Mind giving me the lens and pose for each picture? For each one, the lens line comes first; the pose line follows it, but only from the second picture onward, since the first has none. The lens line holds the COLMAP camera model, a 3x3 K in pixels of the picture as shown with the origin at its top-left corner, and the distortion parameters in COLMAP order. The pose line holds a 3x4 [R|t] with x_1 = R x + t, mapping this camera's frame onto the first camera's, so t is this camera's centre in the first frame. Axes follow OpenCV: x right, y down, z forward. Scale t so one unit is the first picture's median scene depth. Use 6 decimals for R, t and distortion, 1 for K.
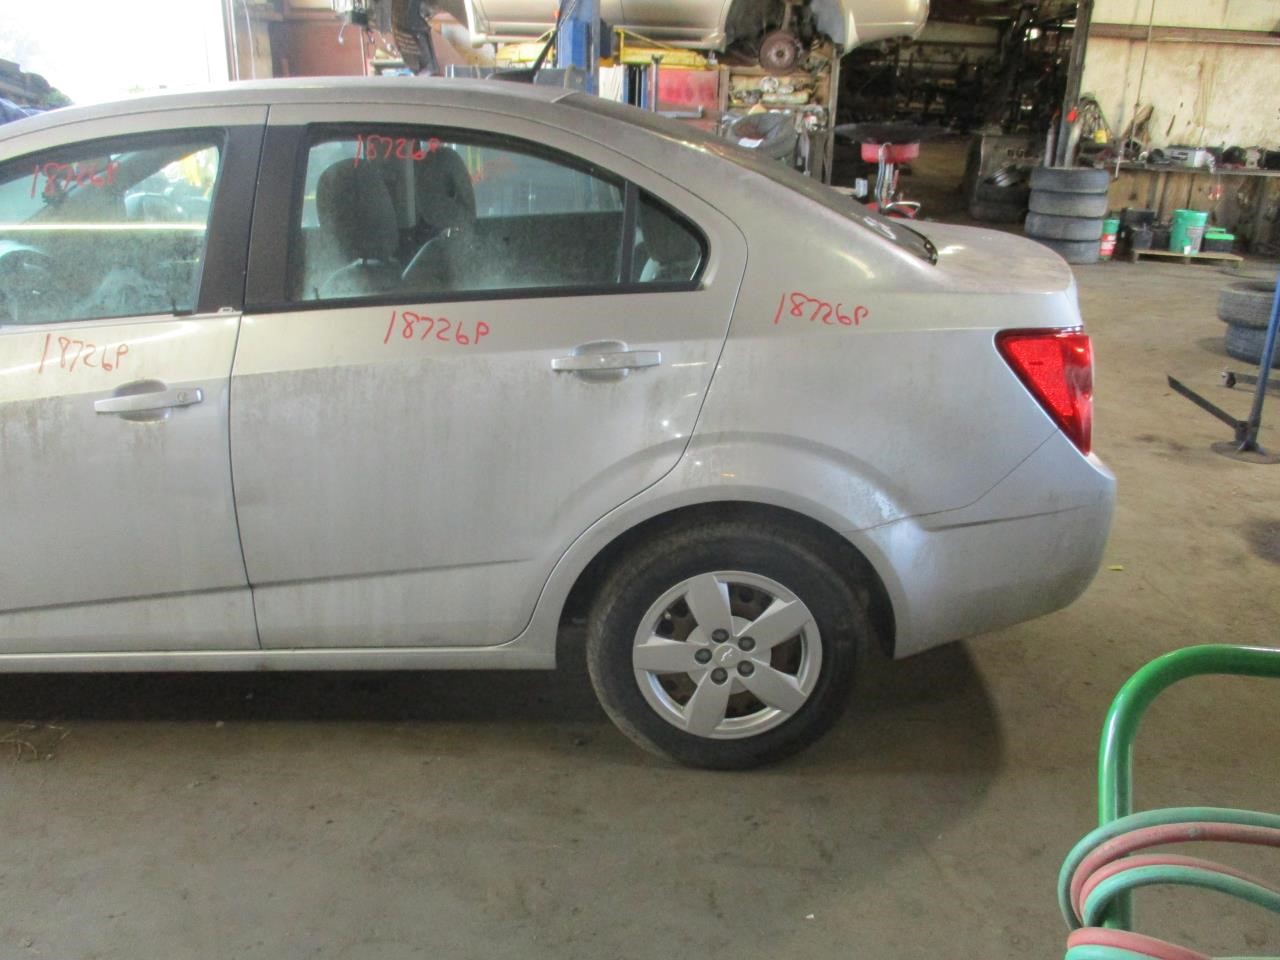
lens RADIAL K [[1086.5, 0, 646.2], [0, 1086.5, 480.1], [0, 0, 1]] dist [-0.035193, 0.021142]
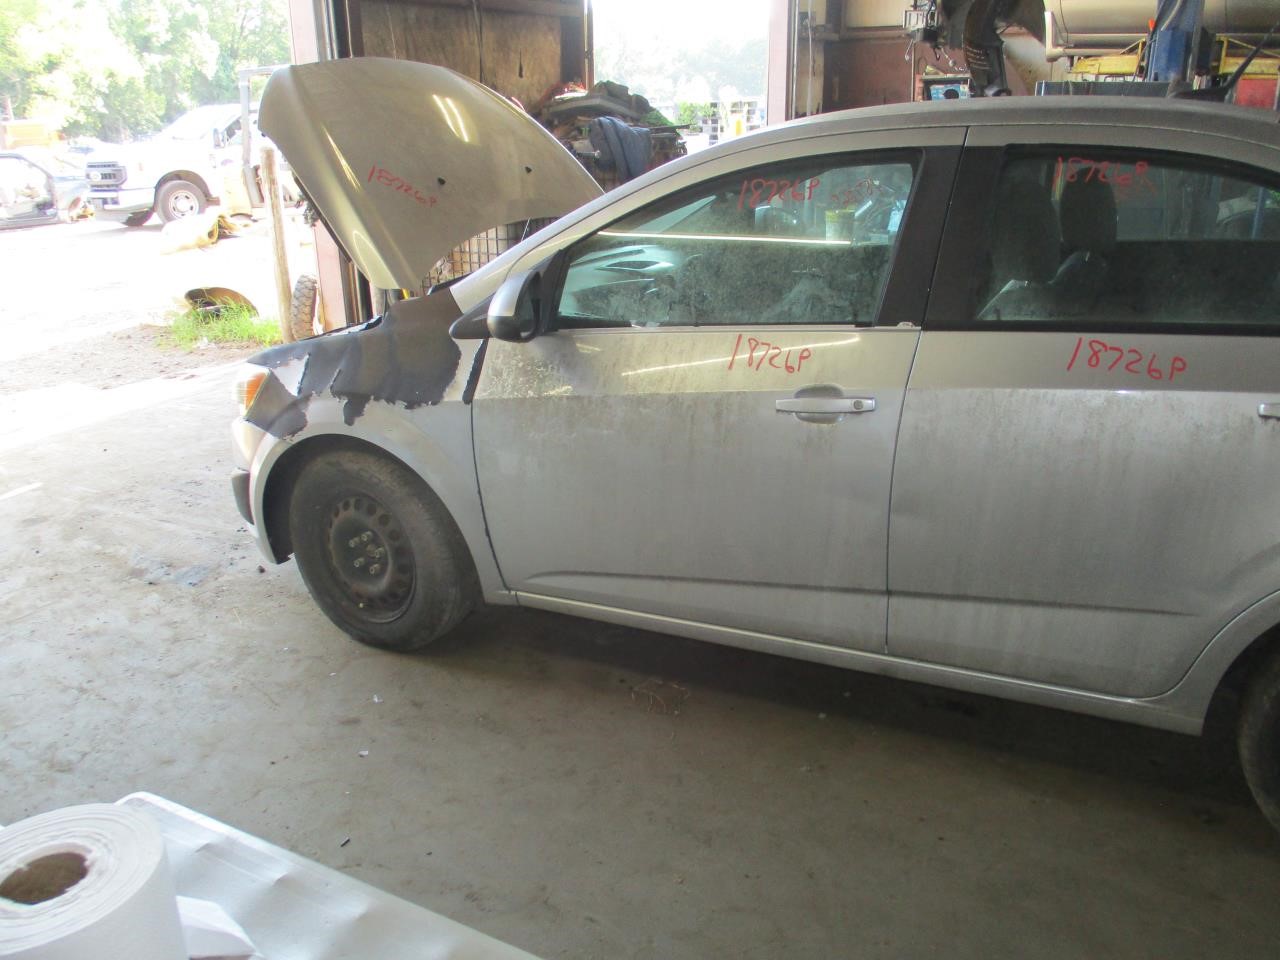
lens RADIAL K [[1086.5, 0, 643.4], [0, 1086.5, 481.9], [0, 0, 1]] dist [-0.035193, 0.021142]
pose [[0.897336, 0.127920, -0.422403, -0.154559], [-0.132735, 0.990986, 0.018132, 0.006165], [0.420915, 0.039797, 0.906227, -0.037778]]
